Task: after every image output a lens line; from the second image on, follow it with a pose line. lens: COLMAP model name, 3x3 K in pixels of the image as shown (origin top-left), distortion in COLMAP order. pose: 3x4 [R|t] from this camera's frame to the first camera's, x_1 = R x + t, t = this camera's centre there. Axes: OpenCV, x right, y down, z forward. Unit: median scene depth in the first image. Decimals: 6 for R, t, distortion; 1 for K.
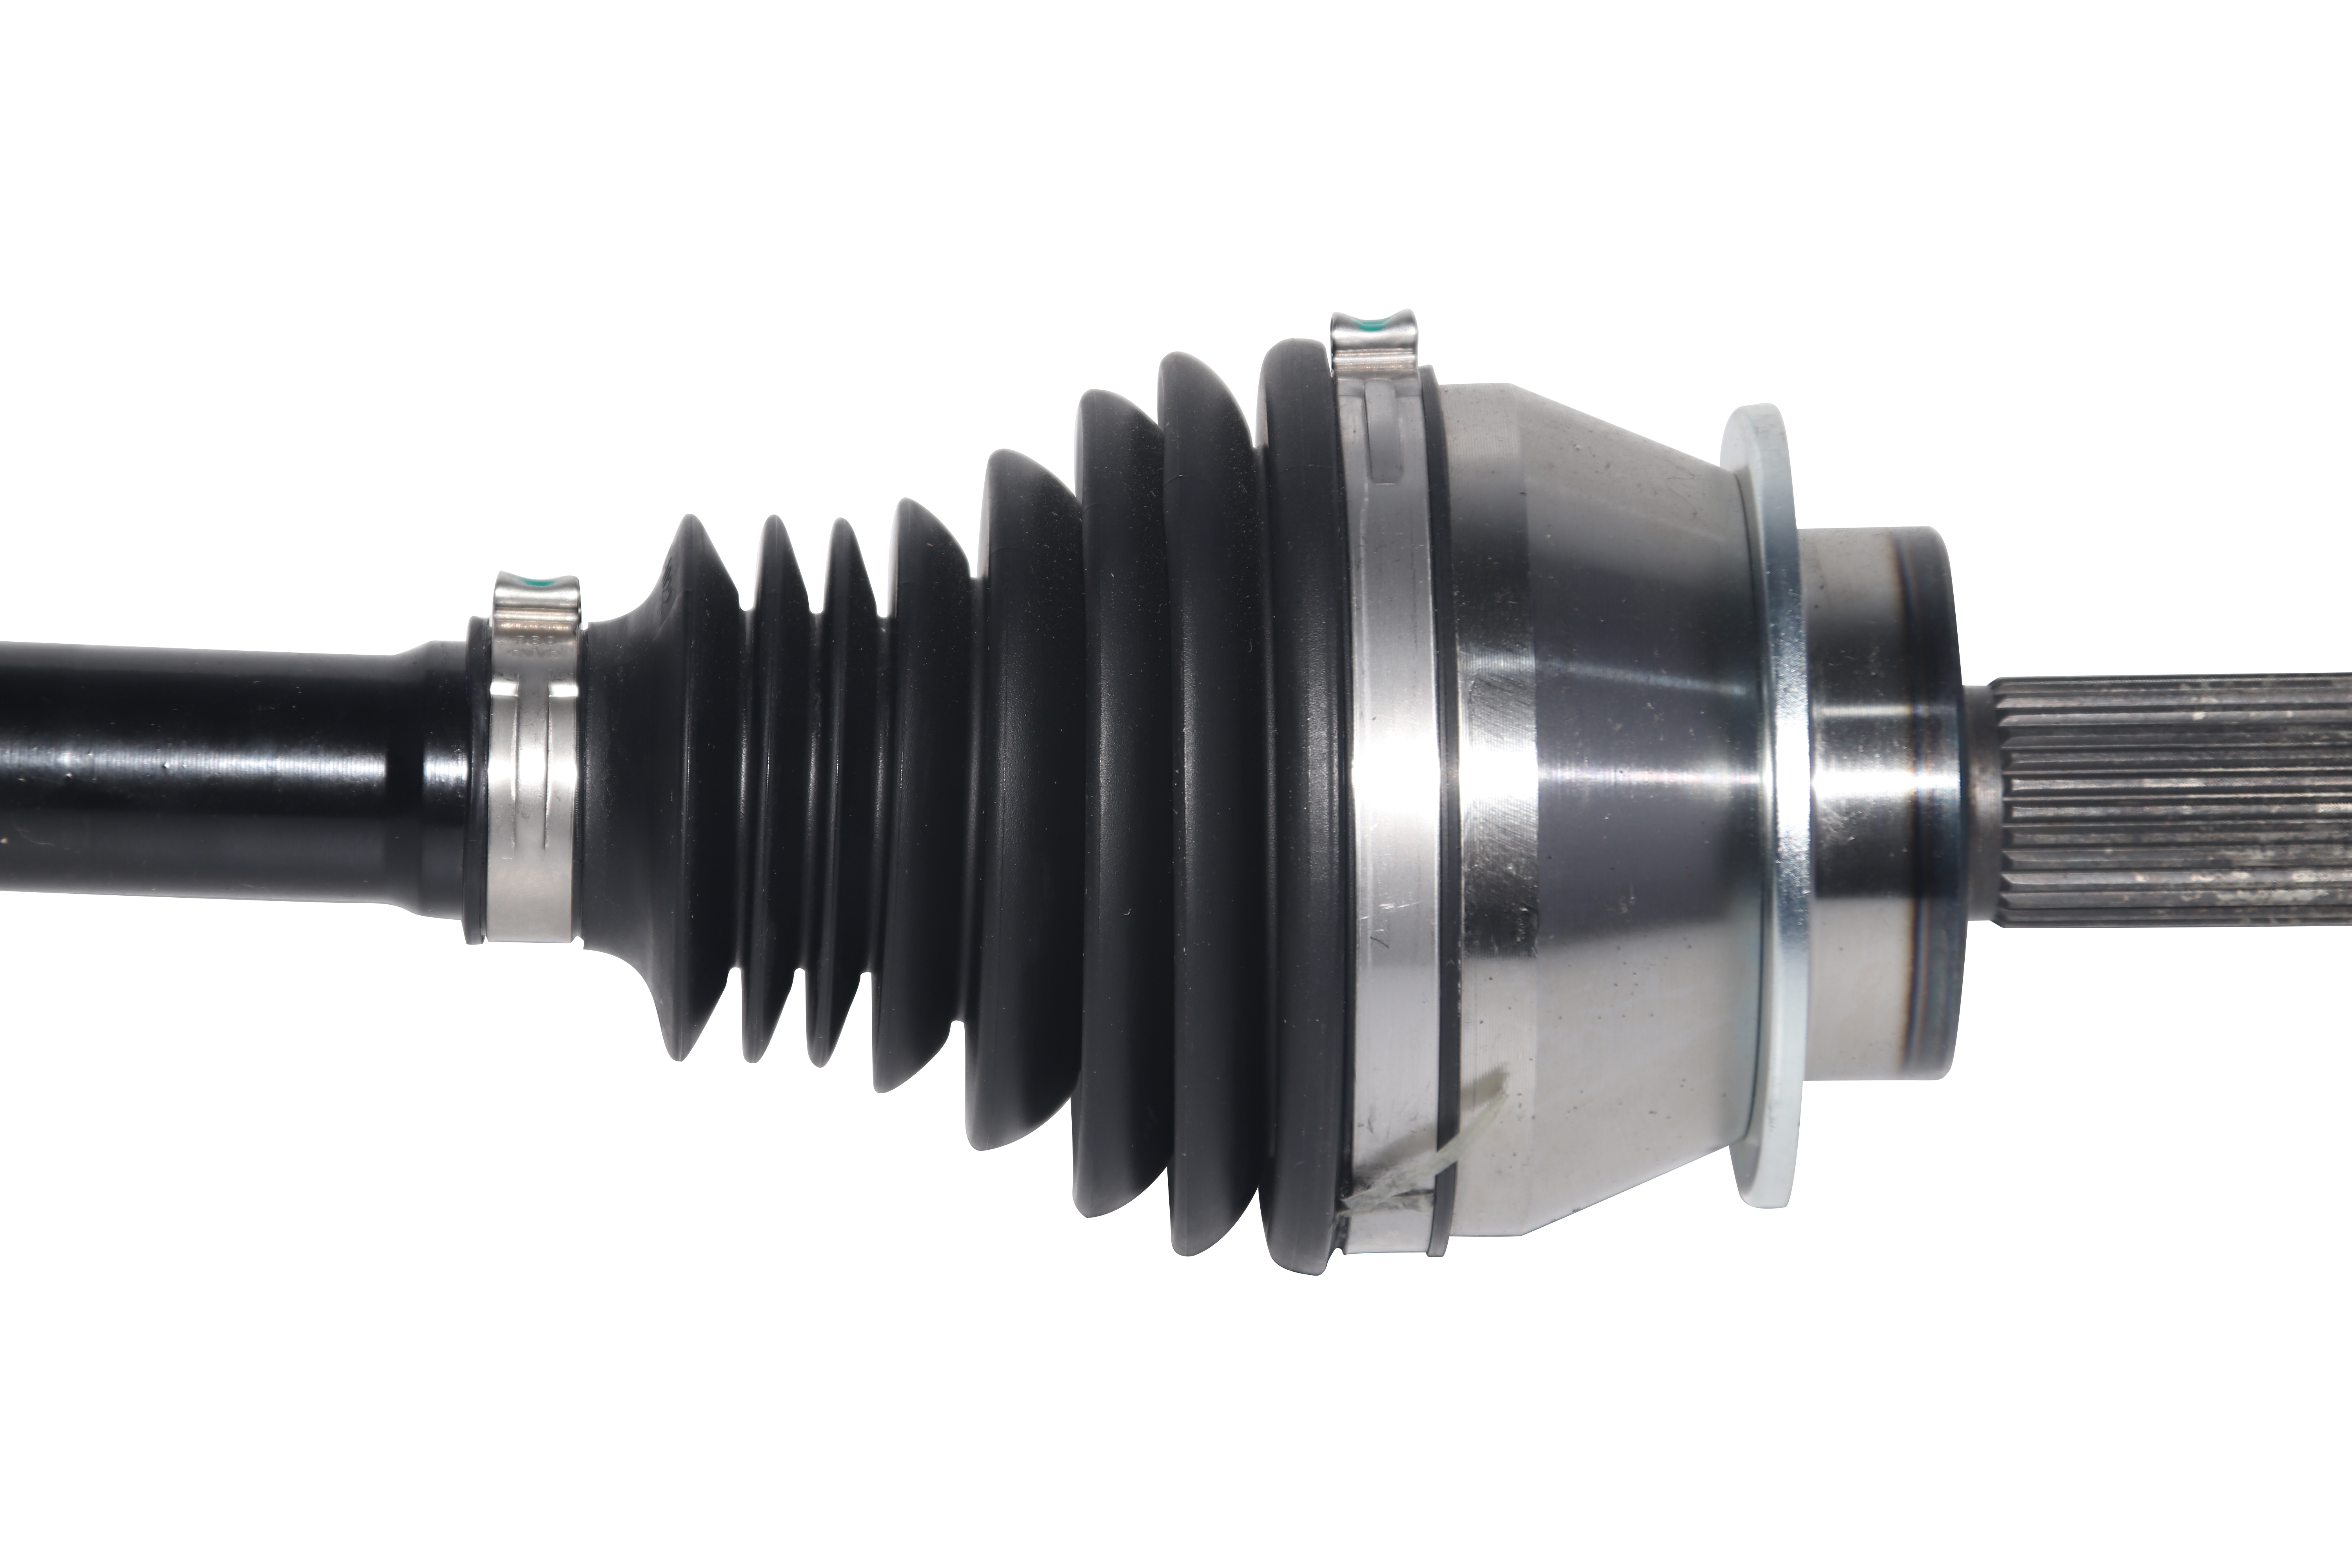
lens RADIAL K [[11404.4, 0, 1176.0], [0, 11404.4, 784.0], [0, 0, 1]] dist [0.386610, 11.795995]
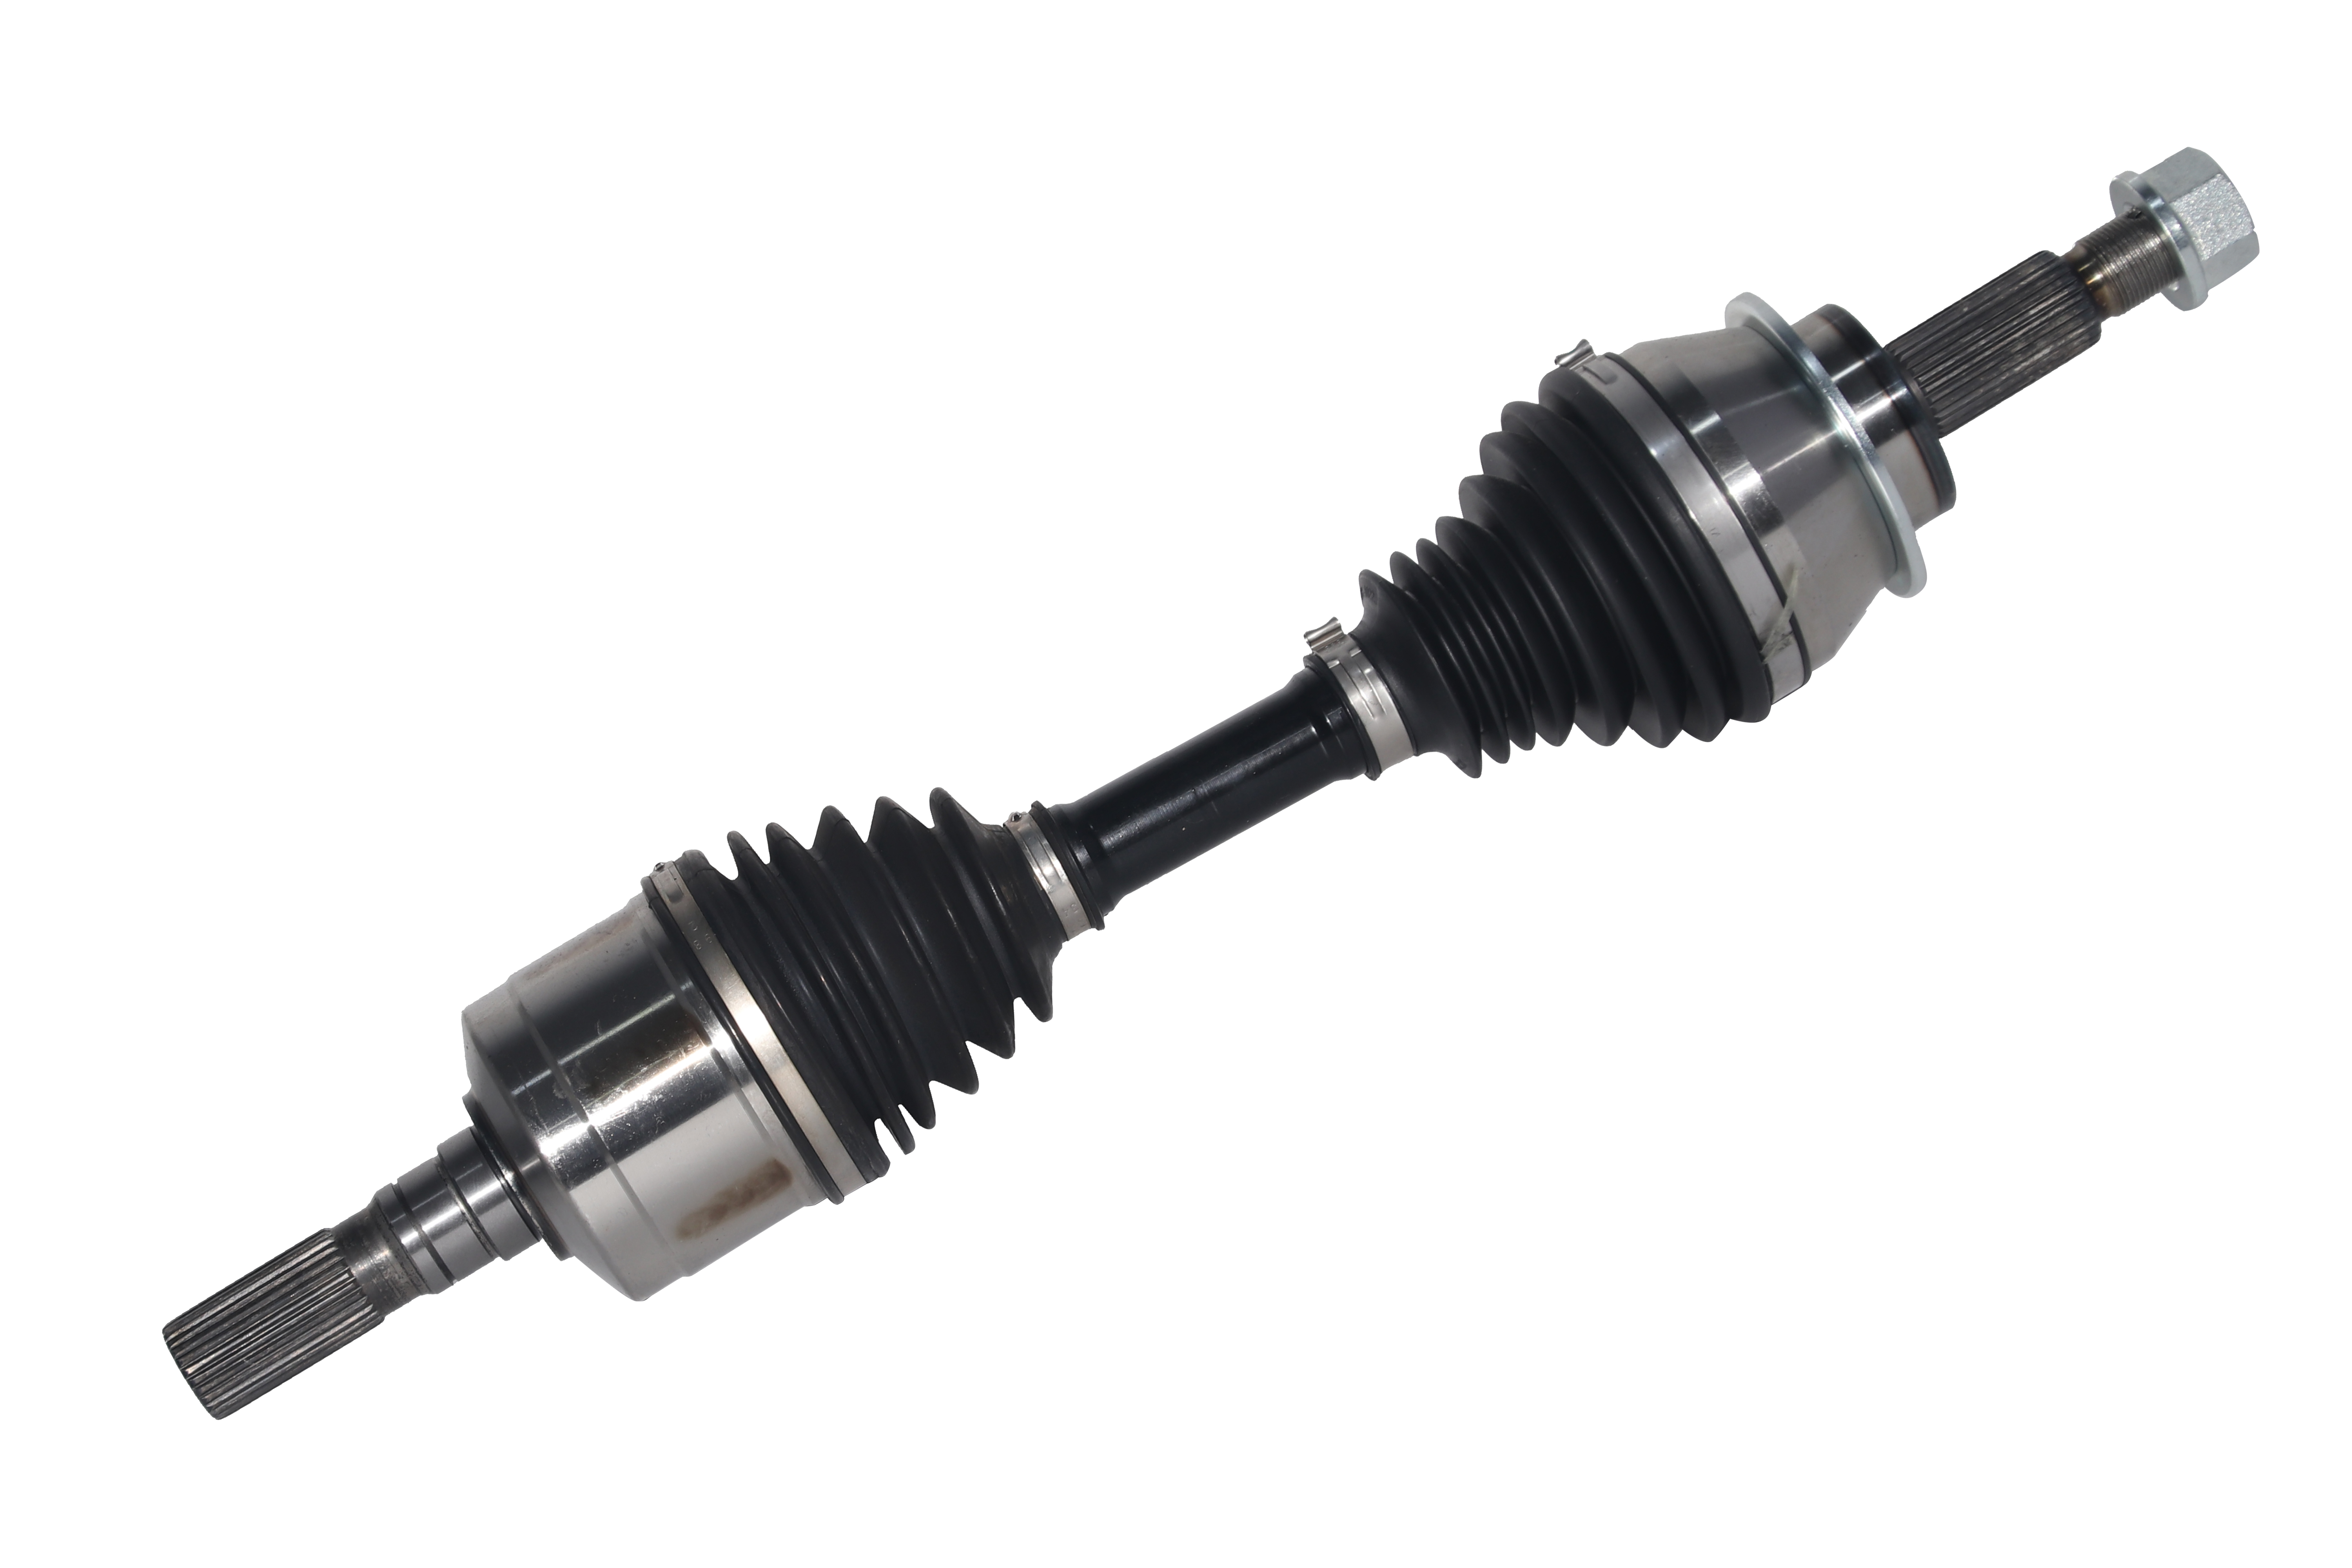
lens RADIAL K [[5752.5, 0, 1176.0], [0, 5752.5, 784.0], [0, 0, 1]] dist [-0.020288, 0.294588]
pose [[0.865089, -0.495733, -0.076619, -0.012208], [0.496595, 0.867939, -0.008707, 0.007494], [0.070817, -0.030516, 0.997022, -0.228688]]
